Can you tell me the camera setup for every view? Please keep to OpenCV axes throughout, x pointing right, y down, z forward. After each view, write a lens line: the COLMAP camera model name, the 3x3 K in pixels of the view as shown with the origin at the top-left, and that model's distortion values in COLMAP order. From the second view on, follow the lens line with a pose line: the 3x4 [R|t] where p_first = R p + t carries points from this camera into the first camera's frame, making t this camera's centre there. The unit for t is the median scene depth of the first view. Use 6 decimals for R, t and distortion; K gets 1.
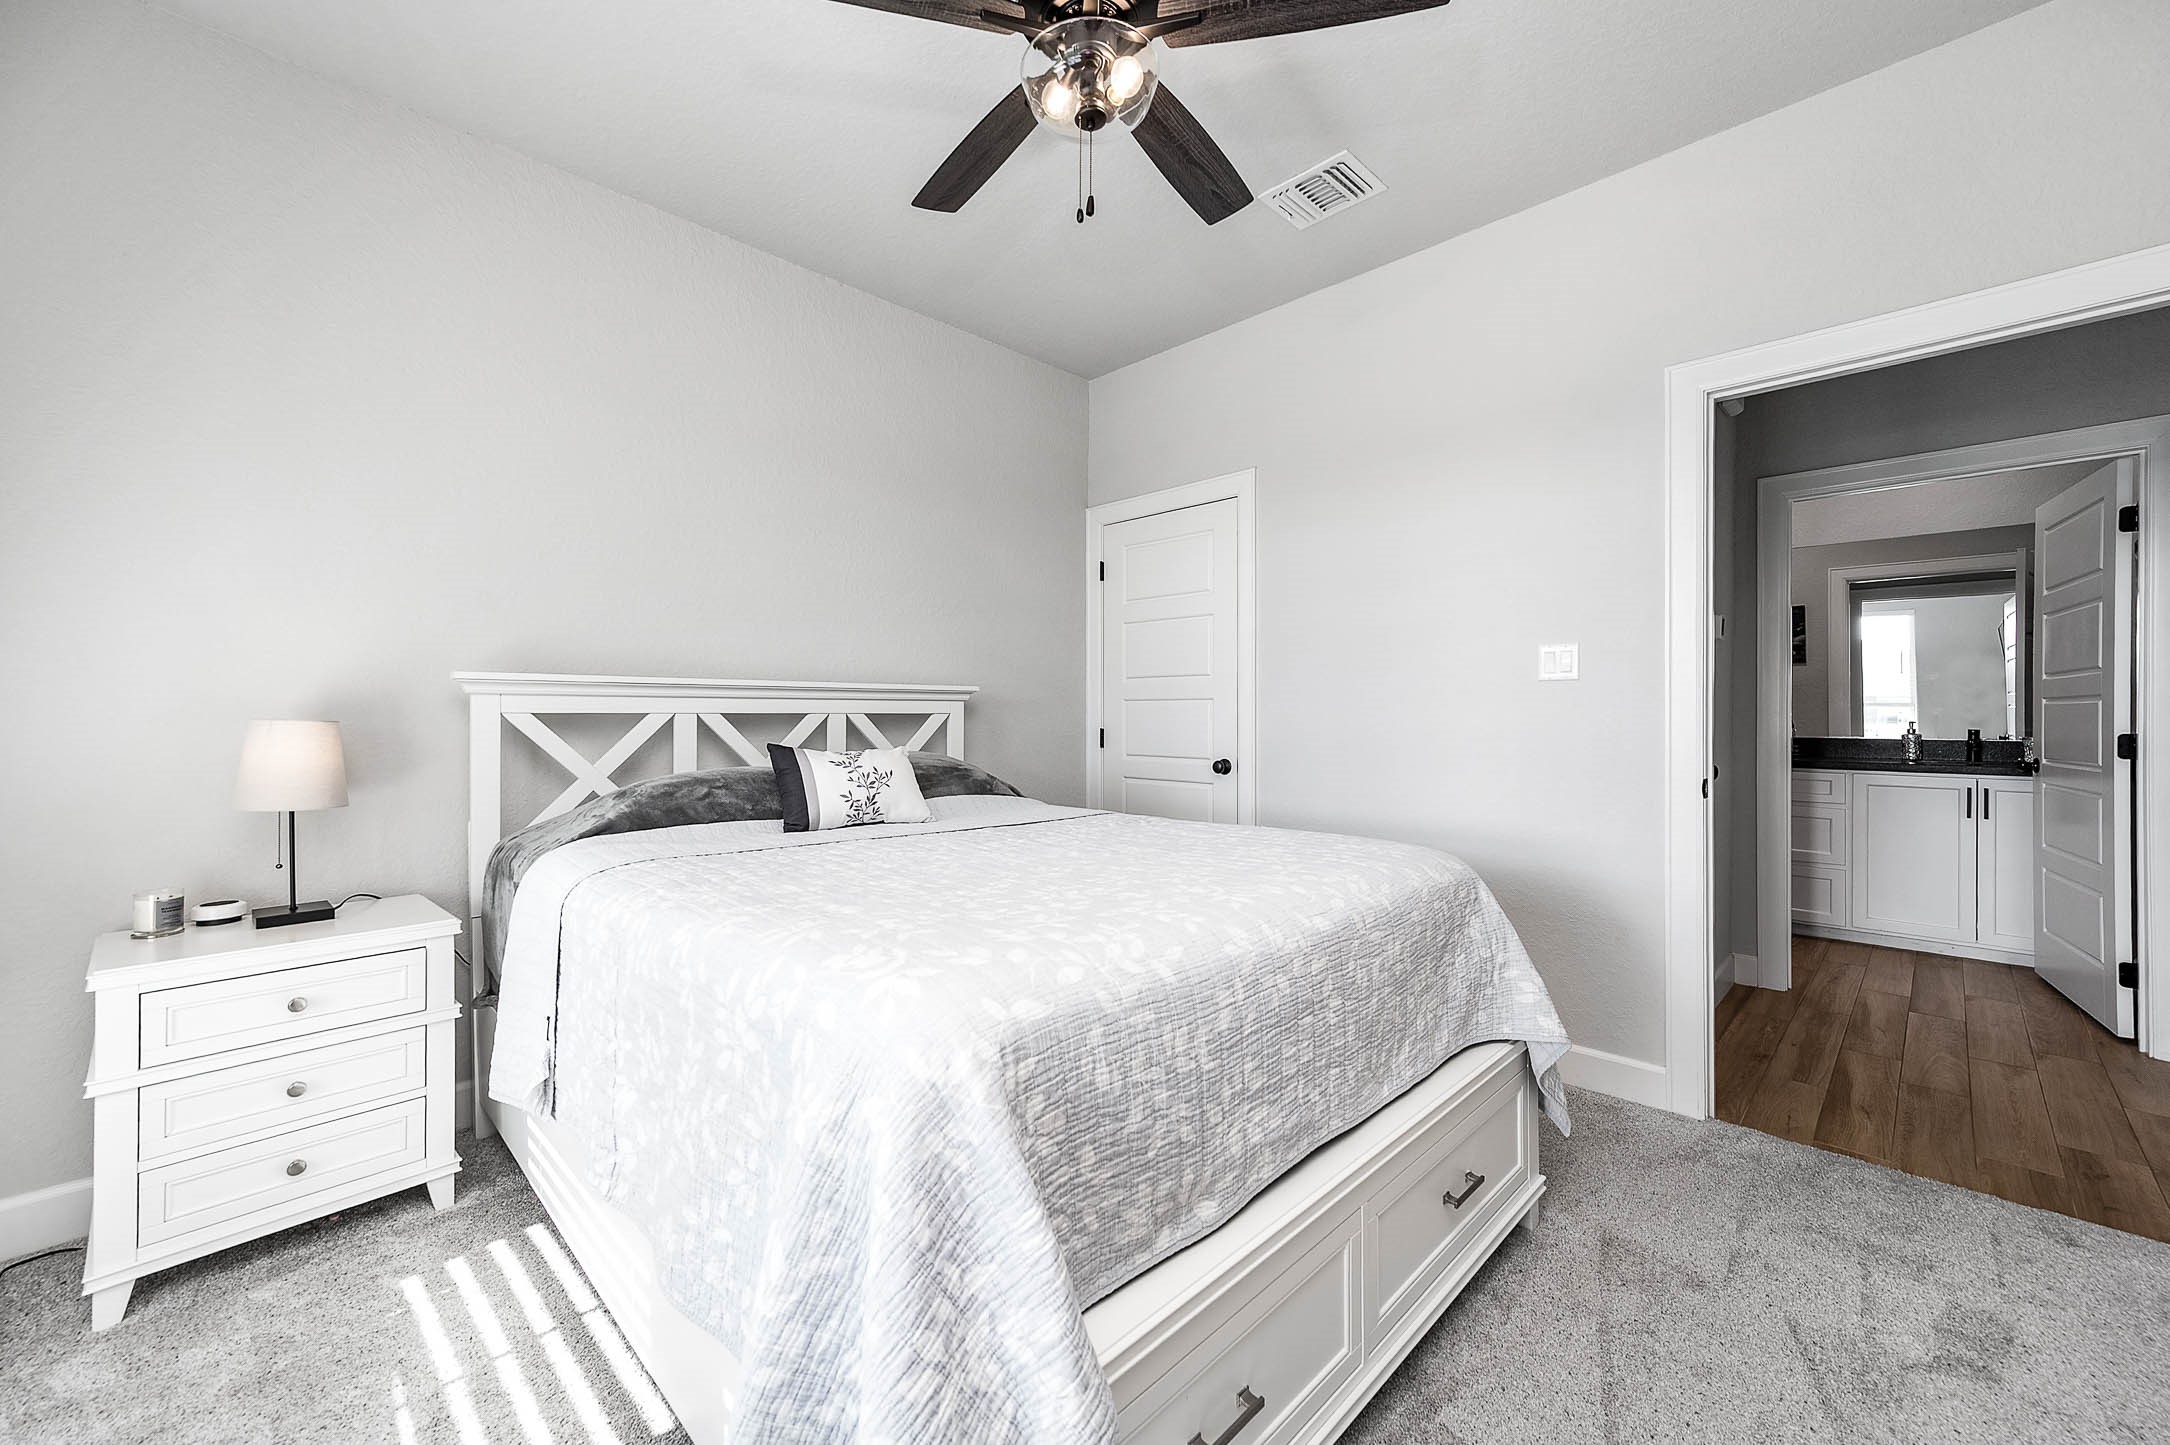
lens RADIAL K [[855.2, 0, 1084.0], [0, 855.2, 713.5], [0, 0, 1]] dist [0.016943, -0.000051]
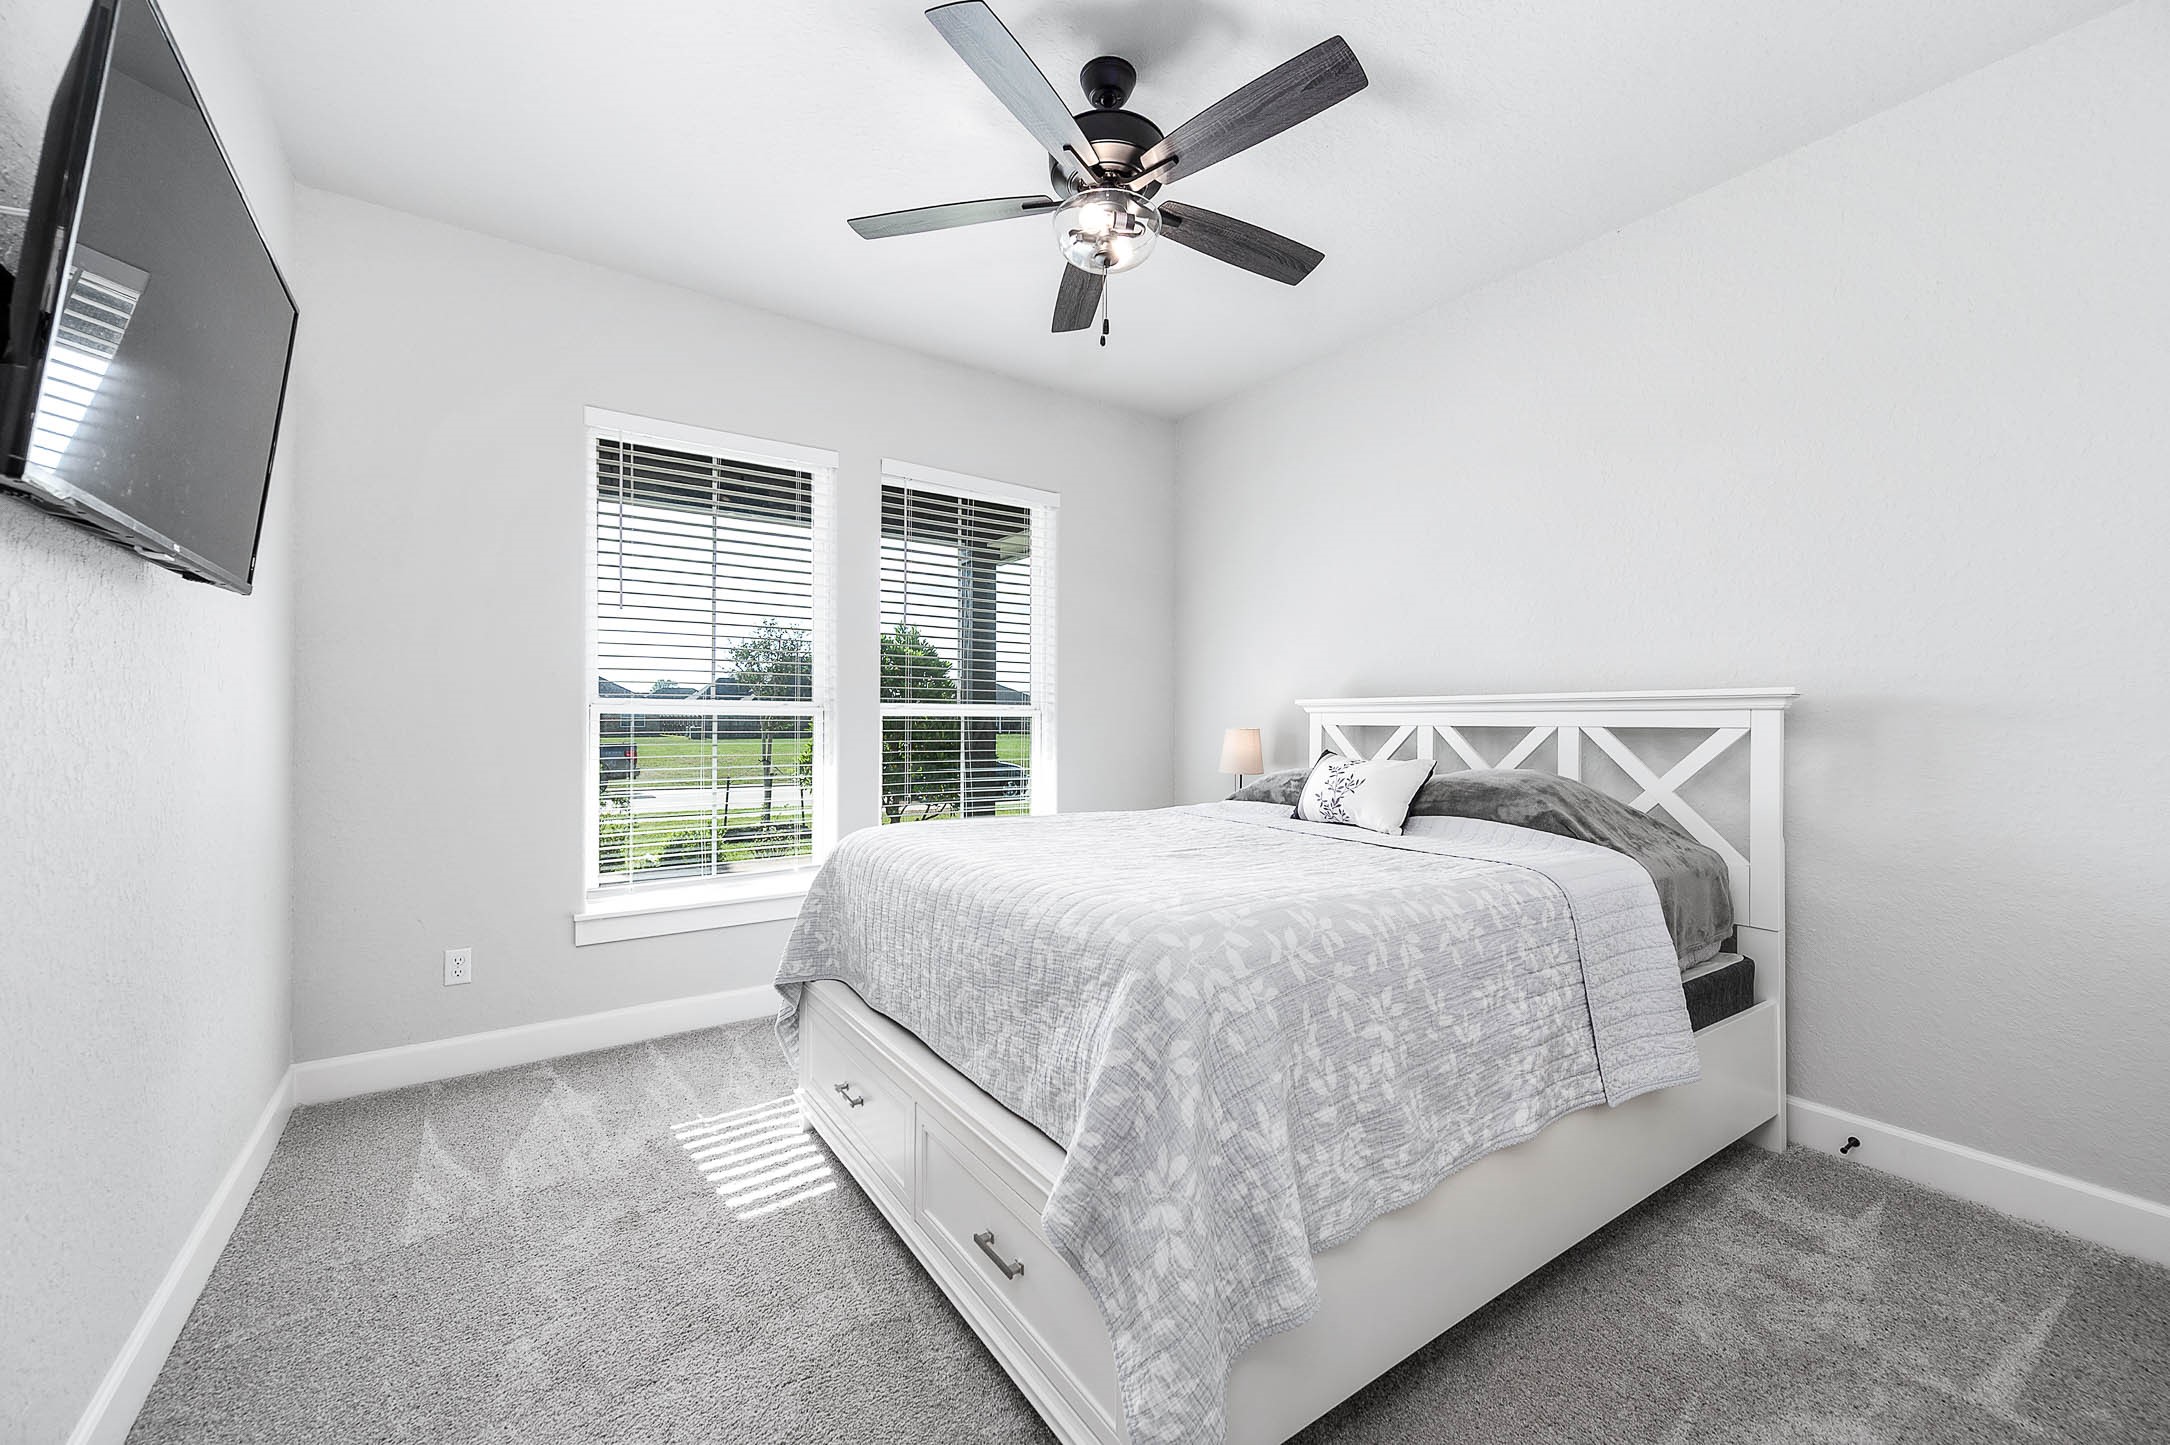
lens RADIAL K [[855.2, 0, 1084.0], [0, 855.2, 713.5], [0, 0, 1]] dist [0.016943, -0.000051]
pose [[-0.180362, -0.012984, -0.983515, 0.726173], [-0.003062, 0.999915, -0.012639, -0.000364], [0.983595, 0.000732, -0.180387, 0.691166]]
